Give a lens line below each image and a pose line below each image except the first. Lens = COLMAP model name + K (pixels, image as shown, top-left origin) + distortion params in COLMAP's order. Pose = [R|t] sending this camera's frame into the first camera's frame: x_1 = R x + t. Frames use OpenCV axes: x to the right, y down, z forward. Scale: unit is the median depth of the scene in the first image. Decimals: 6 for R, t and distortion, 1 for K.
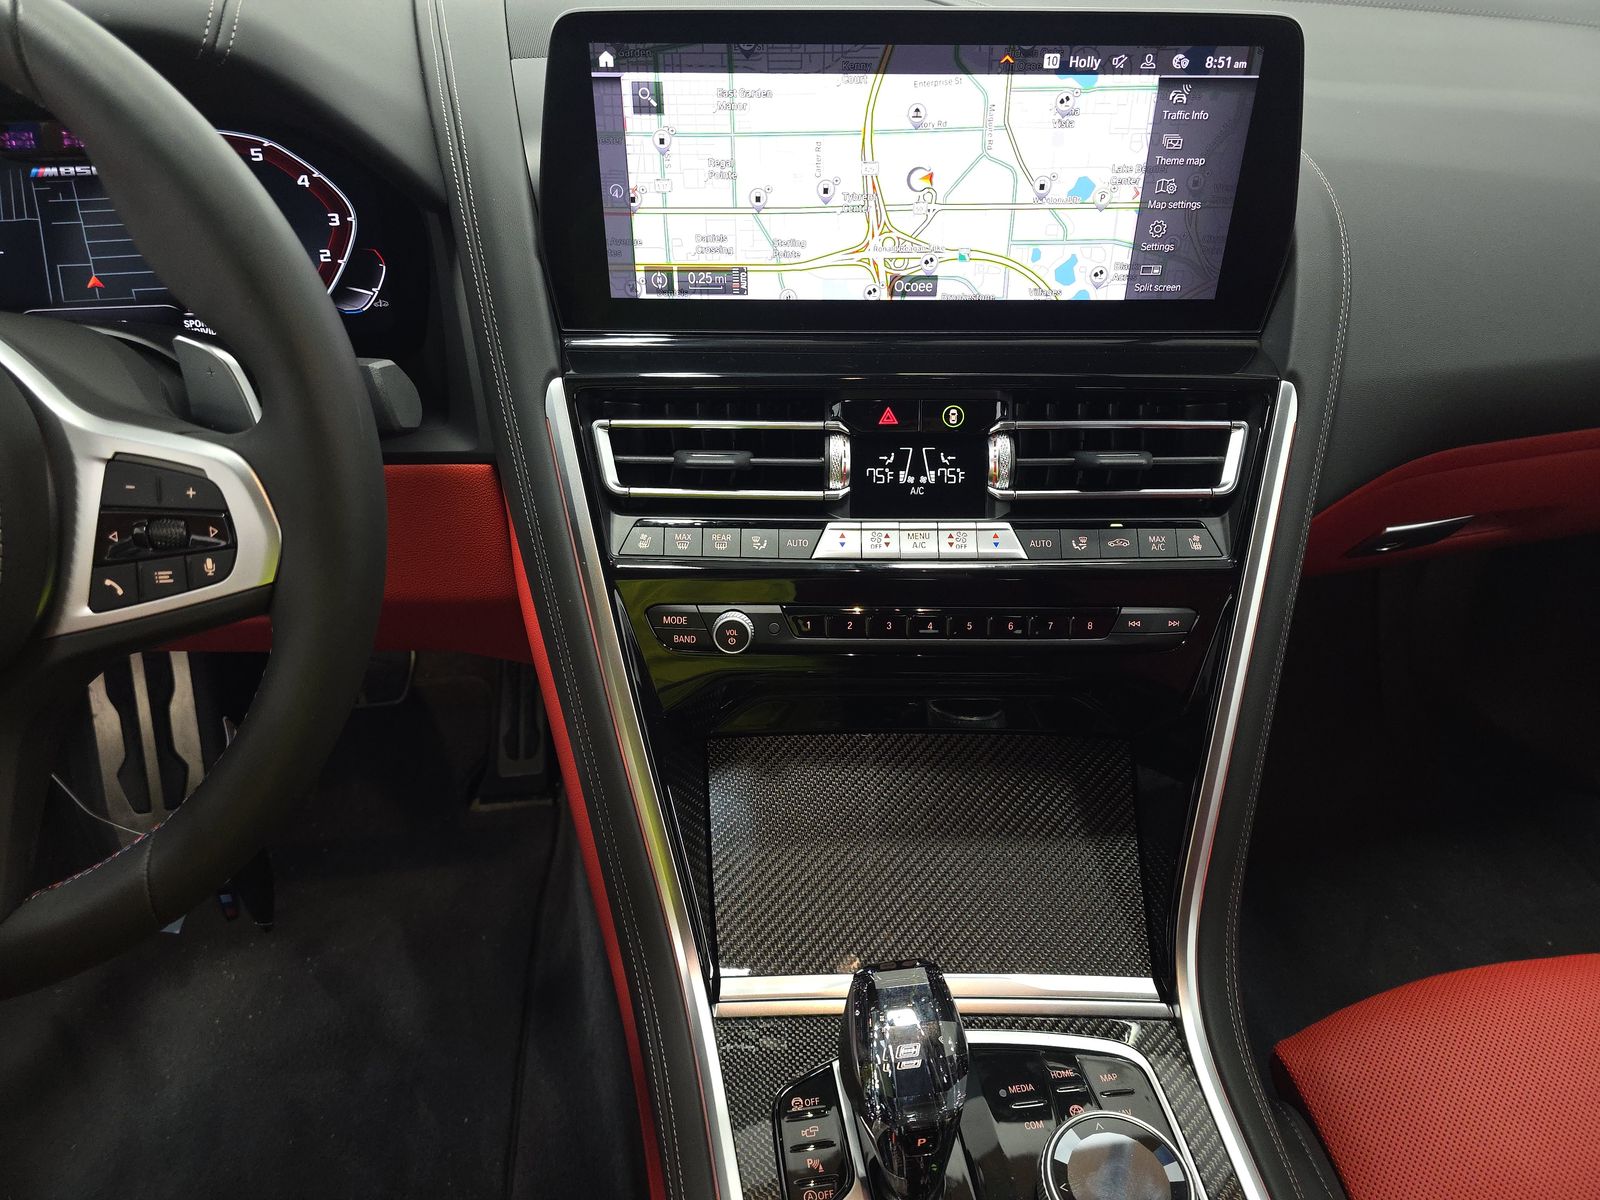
lens RADIAL K [[1143.4, 0, 795.6], [0, 1143.4, 616.6], [0, 0, 1]] dist [0.048055, -0.031447]
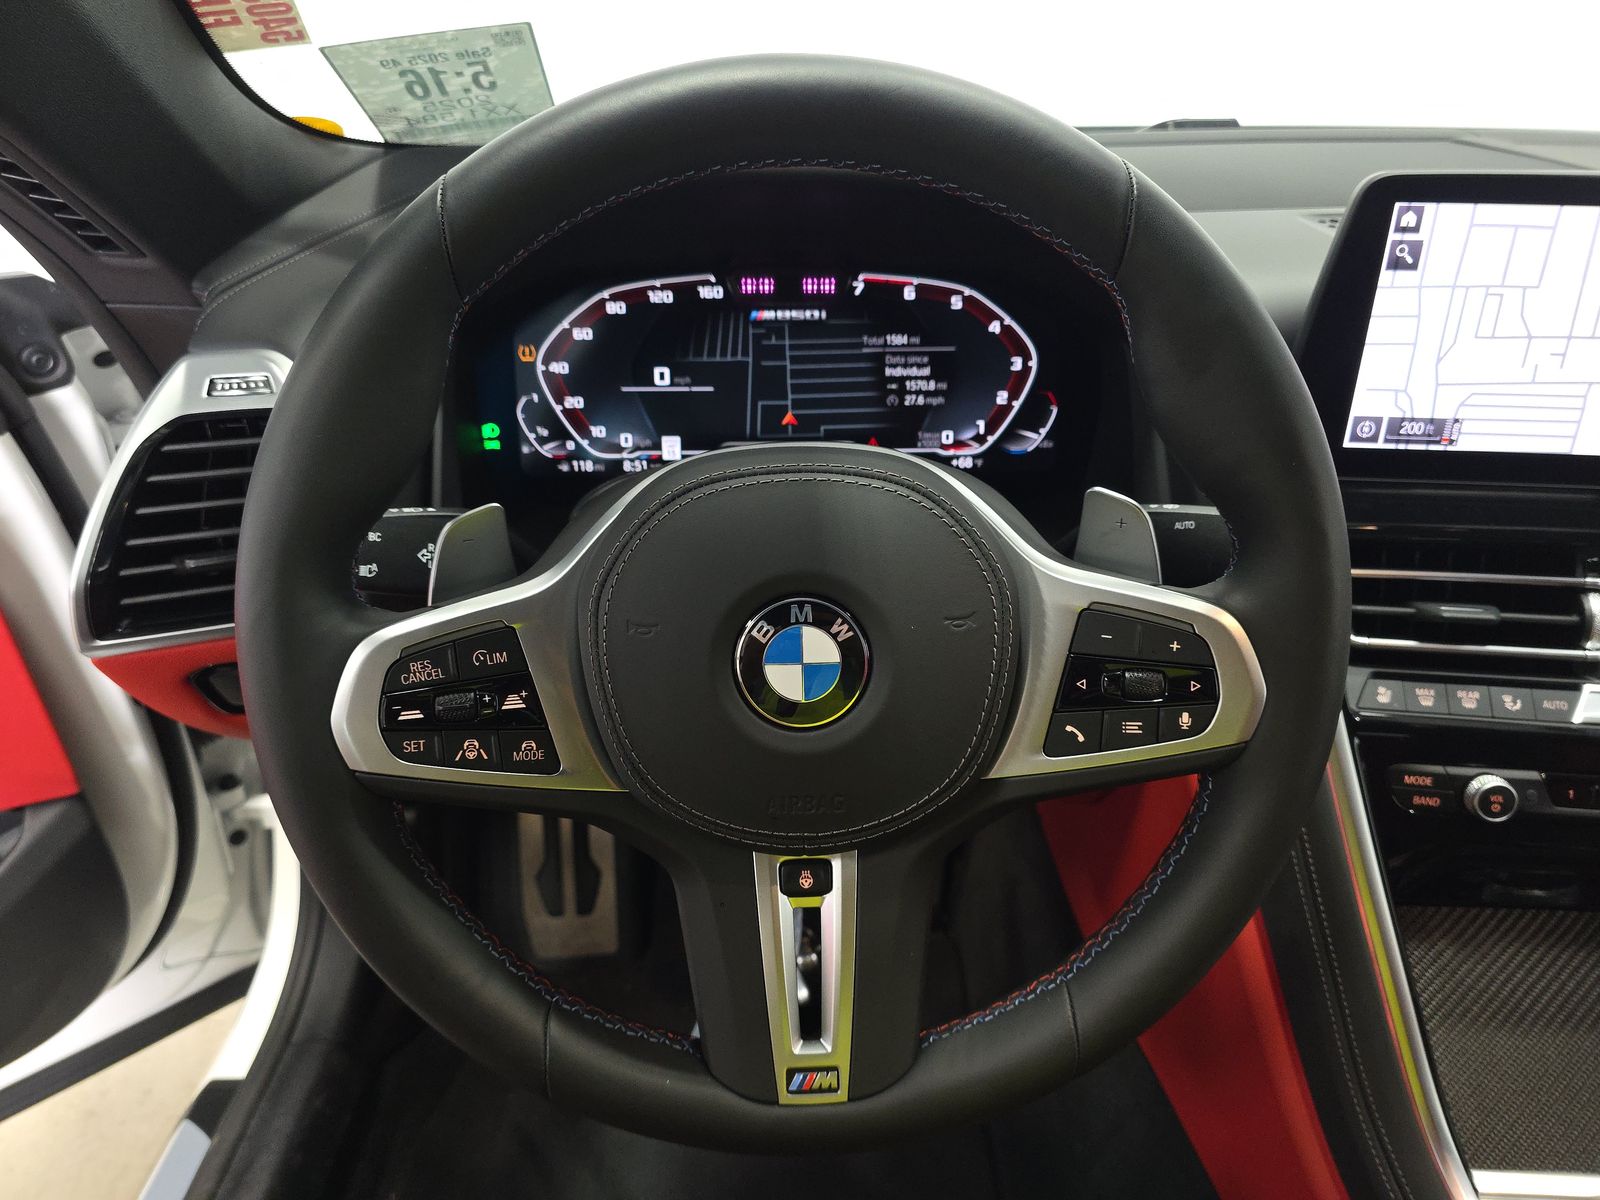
lens RADIAL K [[1143.4, 0, 785.7], [0, 1143.4, 599.5], [0, 0, 1]] dist [0.048055, -0.031447]
pose [[0.997851, 0.038104, -0.053306, -0.560023], [-0.044137, 0.992150, -0.117003, -0.010268], [0.048430, 0.119105, 0.991700, 0.011374]]
